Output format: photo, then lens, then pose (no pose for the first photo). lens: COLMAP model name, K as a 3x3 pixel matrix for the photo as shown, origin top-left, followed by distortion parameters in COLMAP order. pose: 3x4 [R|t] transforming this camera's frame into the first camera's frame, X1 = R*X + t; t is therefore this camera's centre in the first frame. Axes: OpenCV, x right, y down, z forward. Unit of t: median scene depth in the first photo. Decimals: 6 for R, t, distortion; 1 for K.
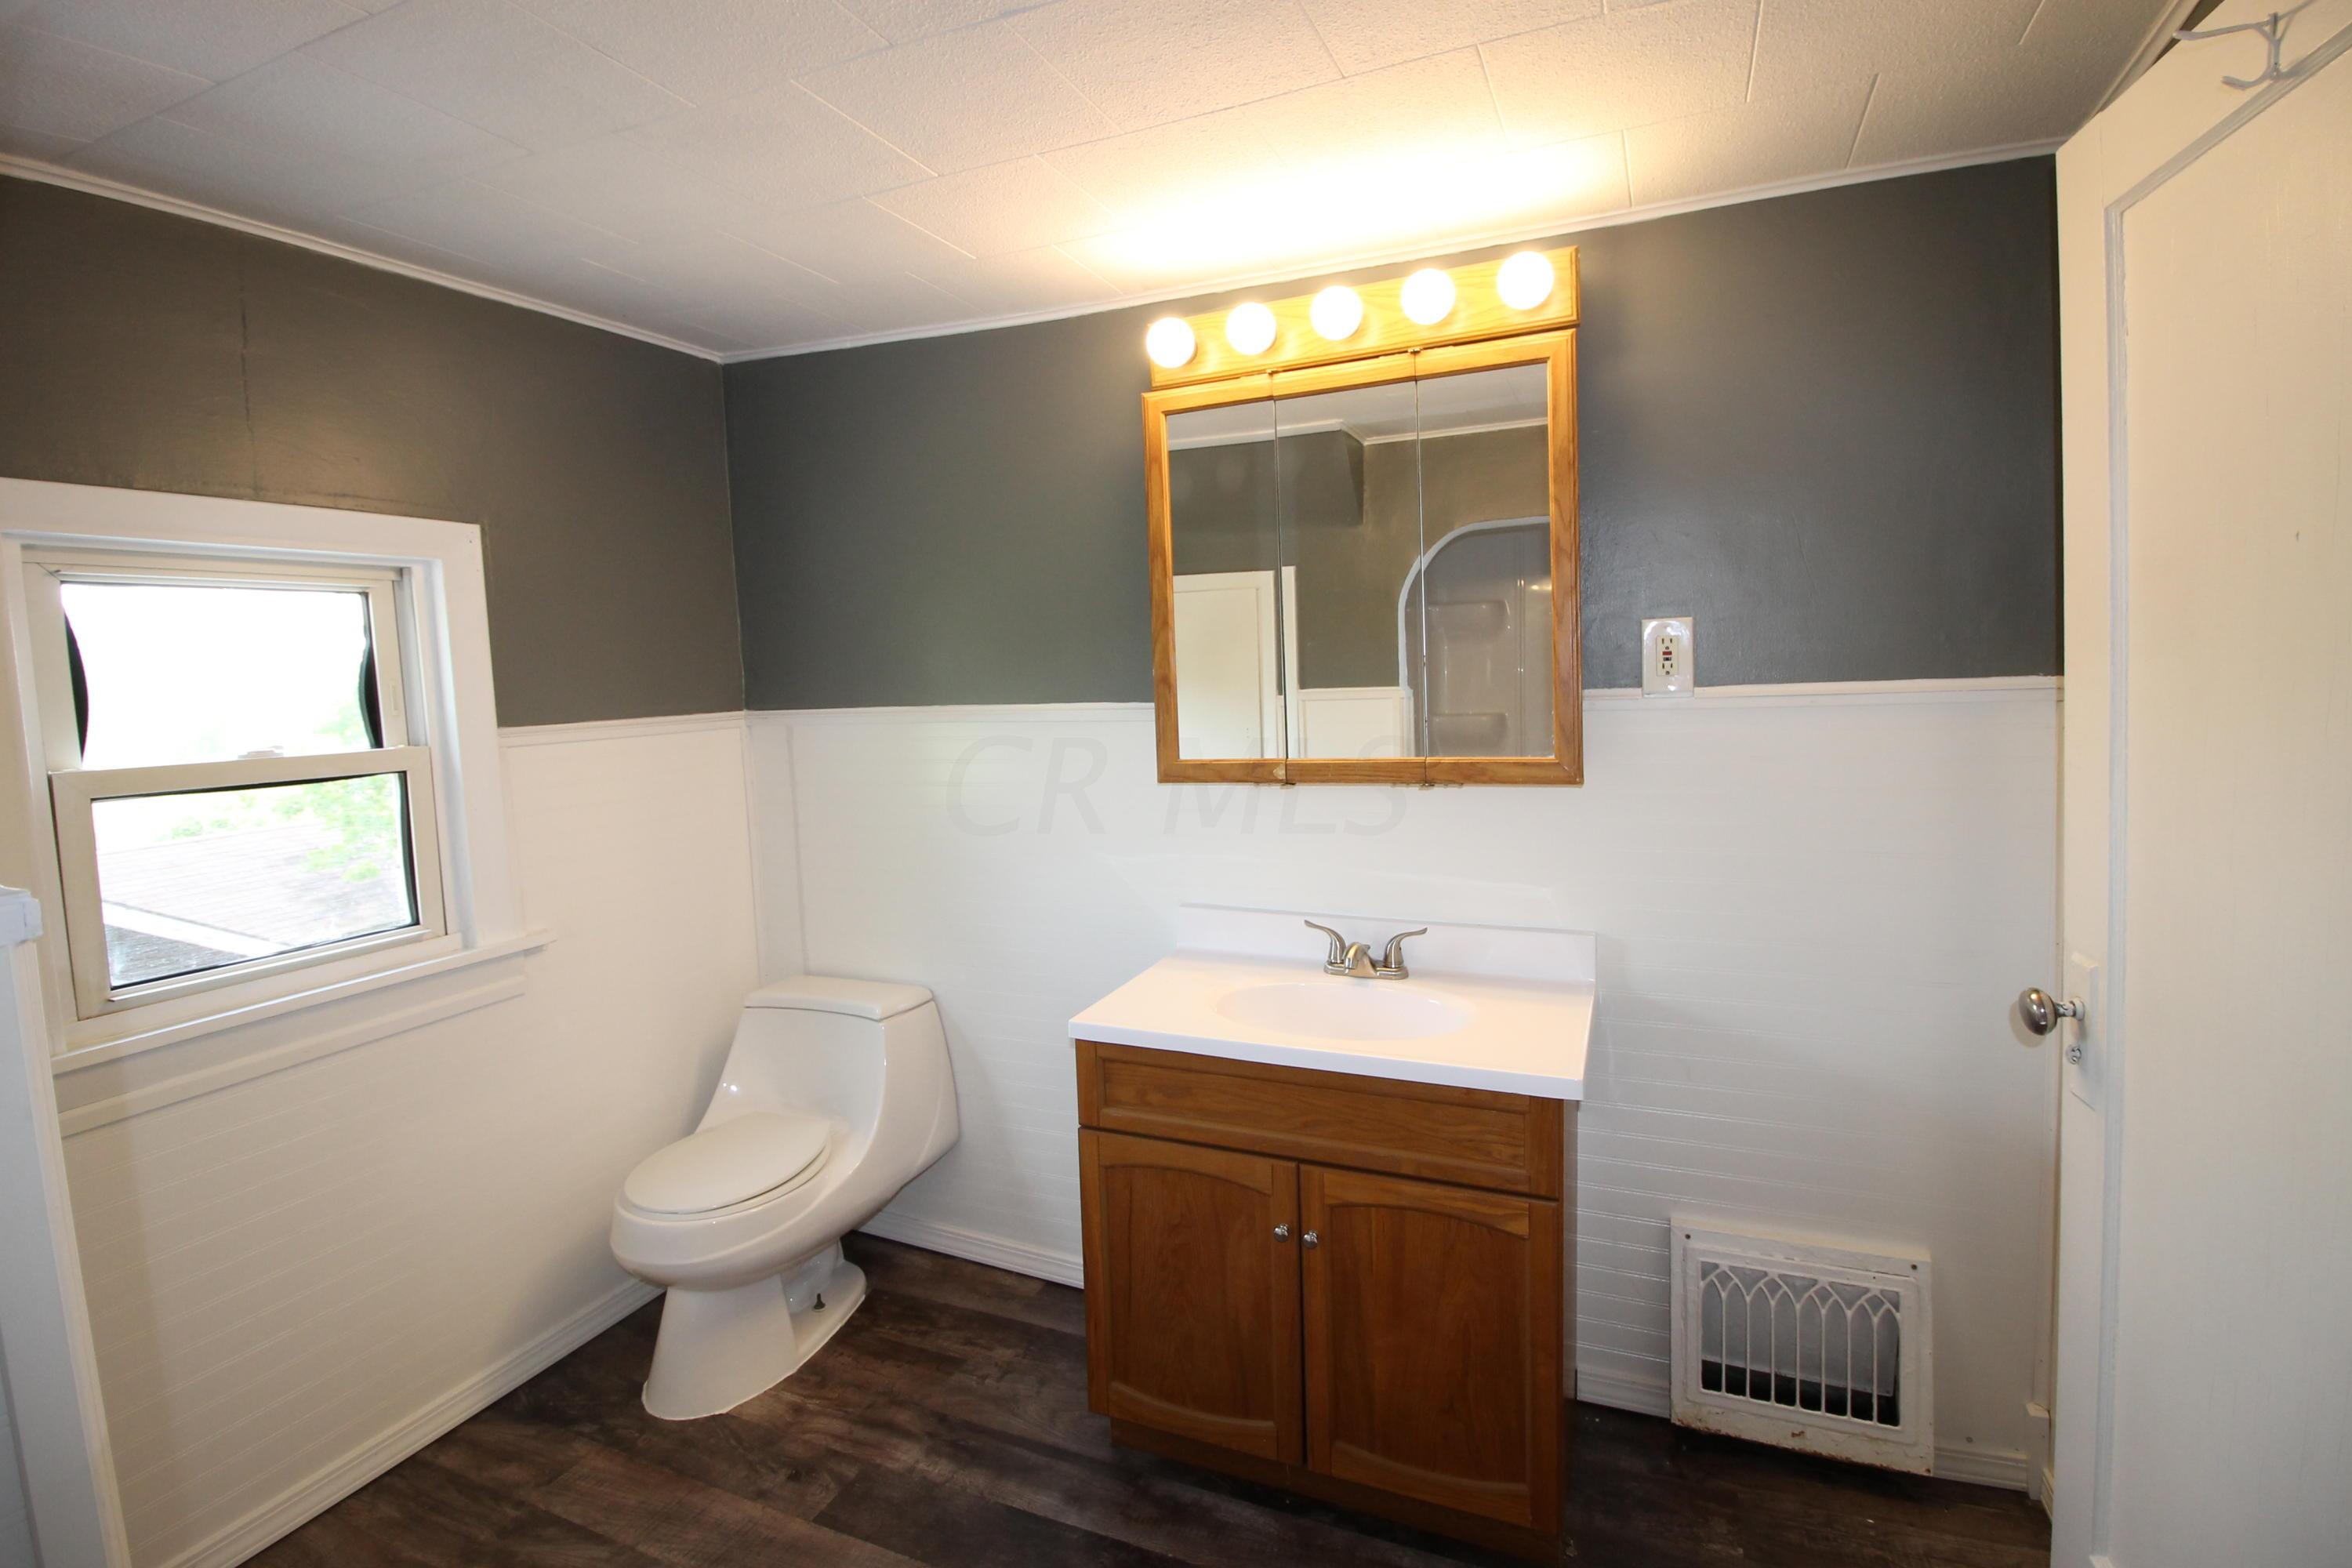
lens RADIAL K [[1101.2, 0, 1185.4], [0, 1101.2, 772.7], [0, 0, 1]] dist [-0.002429, -0.010109]
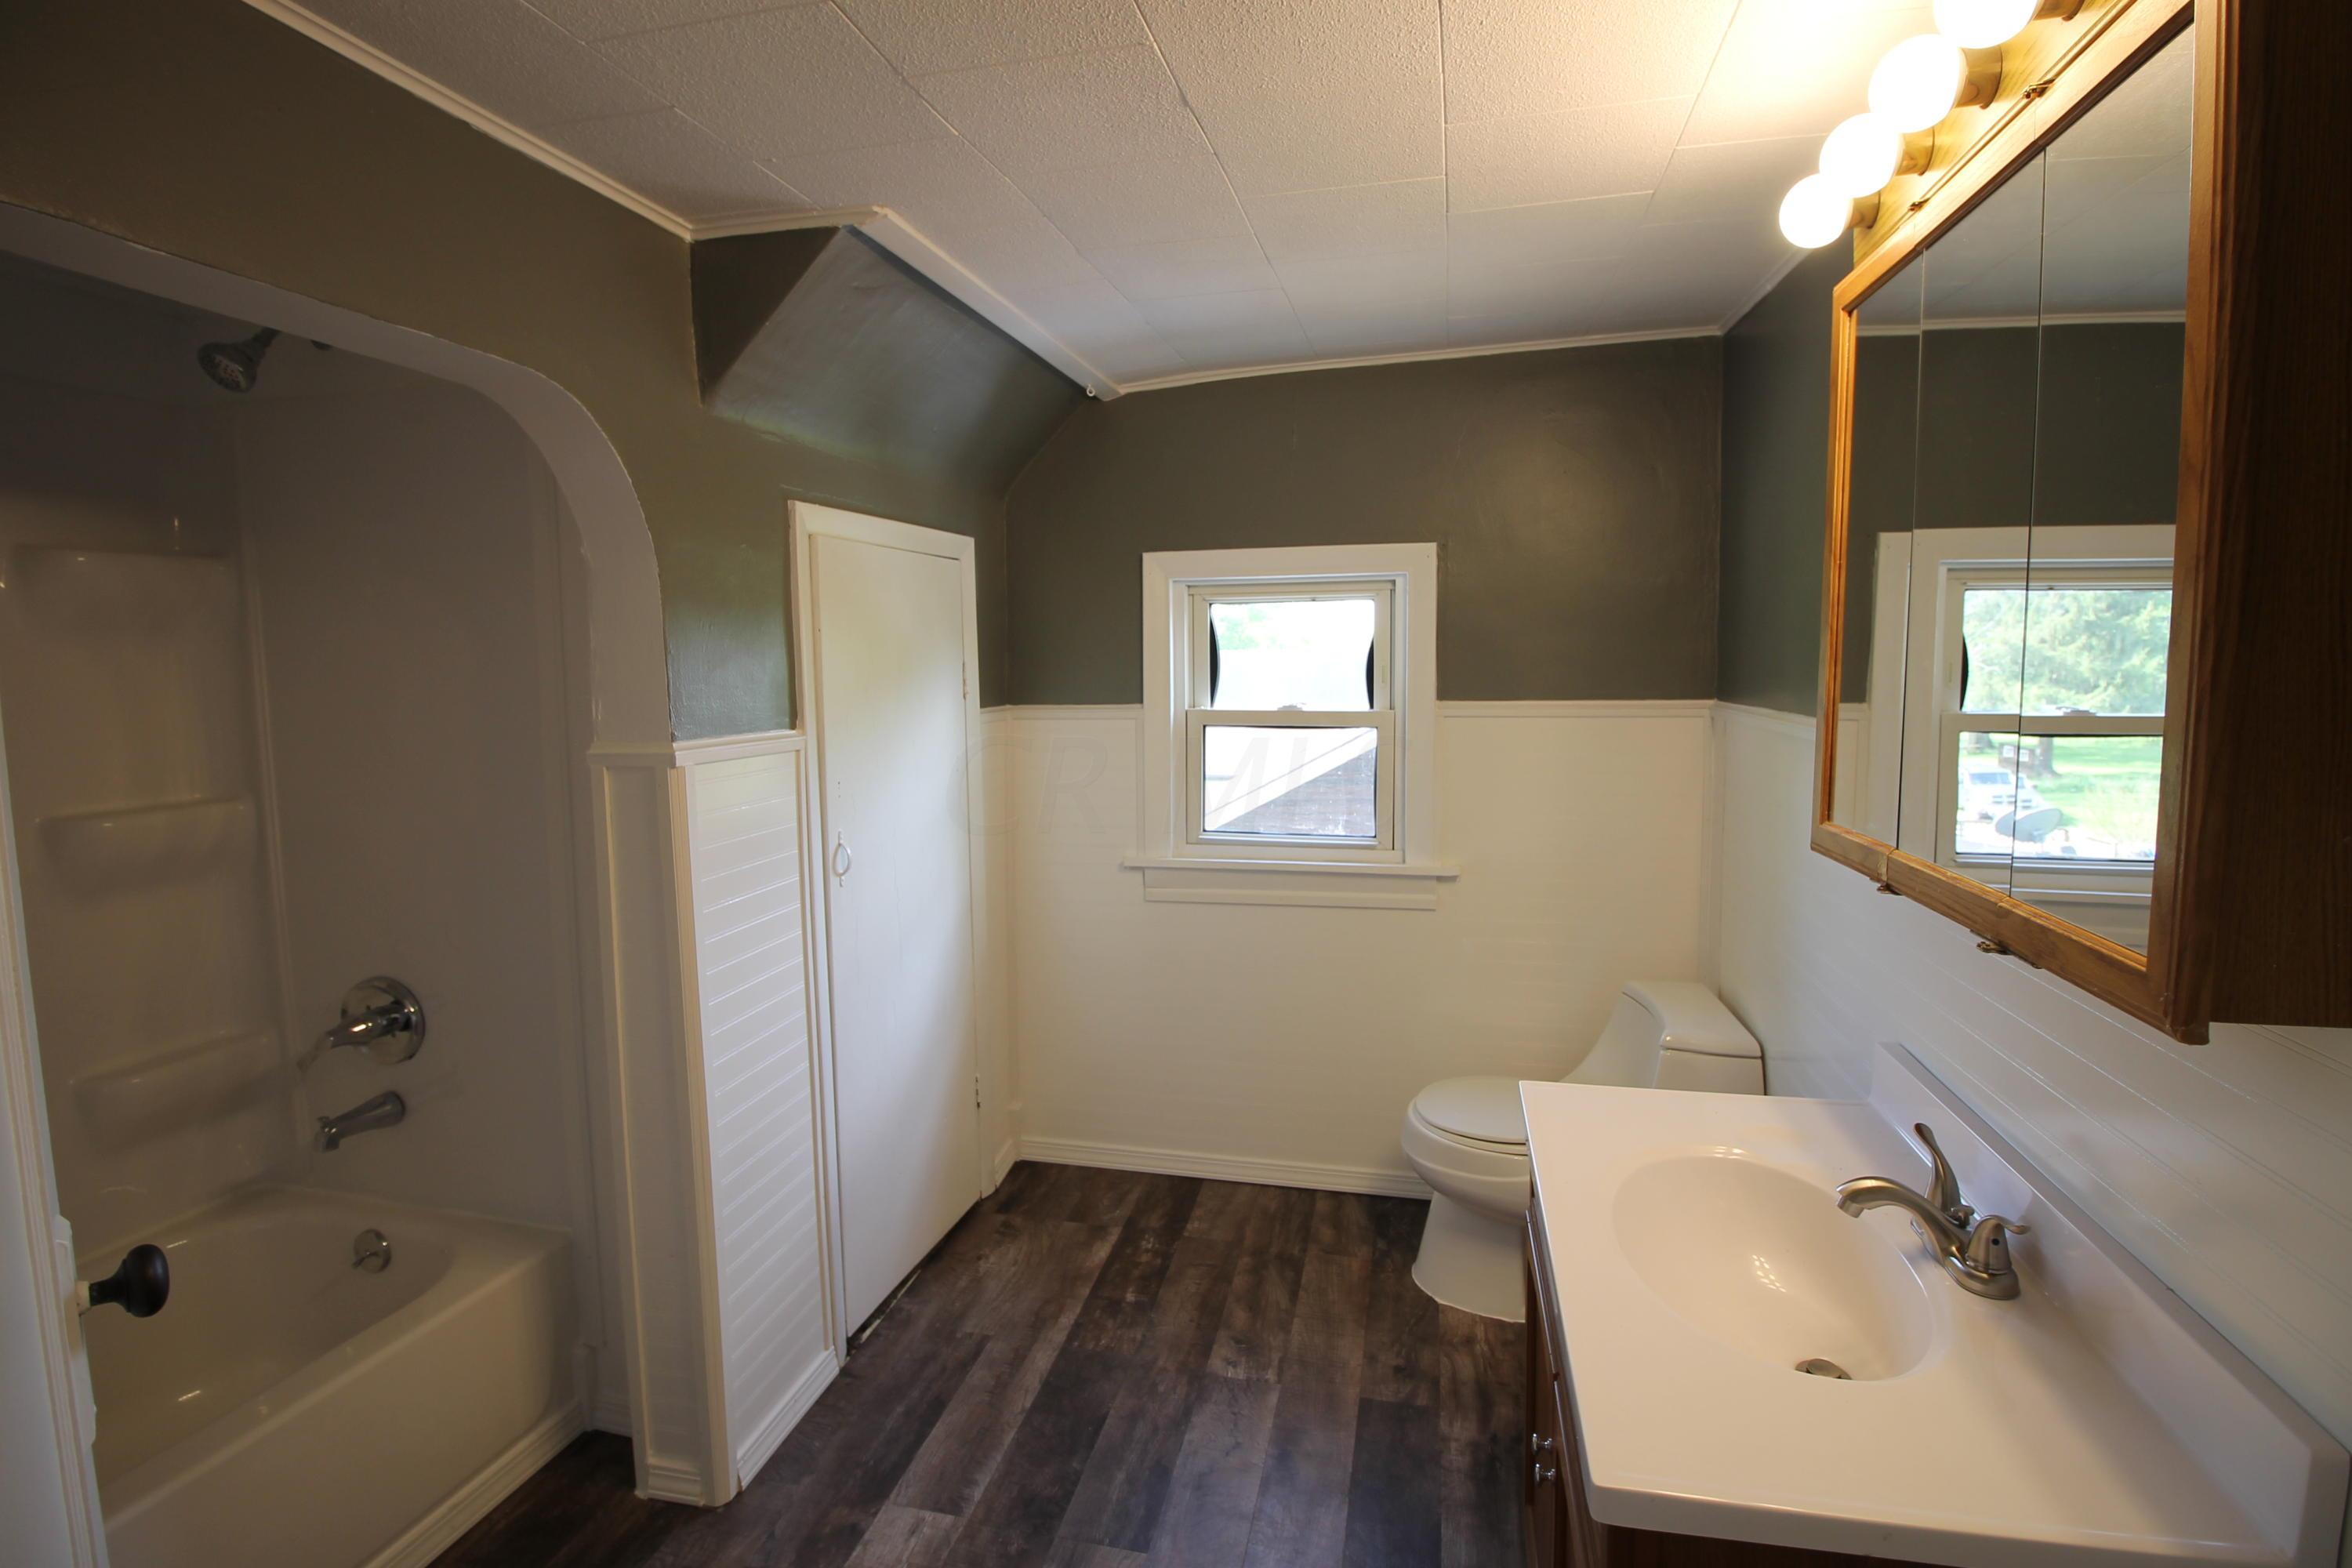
lens RADIAL K [[1101.2, 0, 1184.0], [0, 1101.2, 770.0], [0, 0, 1]] dist [-0.002429, -0.010109]
pose [[0.168892, 0.133495, -0.976552, 0.643884], [-0.086075, 0.988998, 0.120309, -0.098813], [0.981869, 0.063738, 0.178525, 0.529736]]
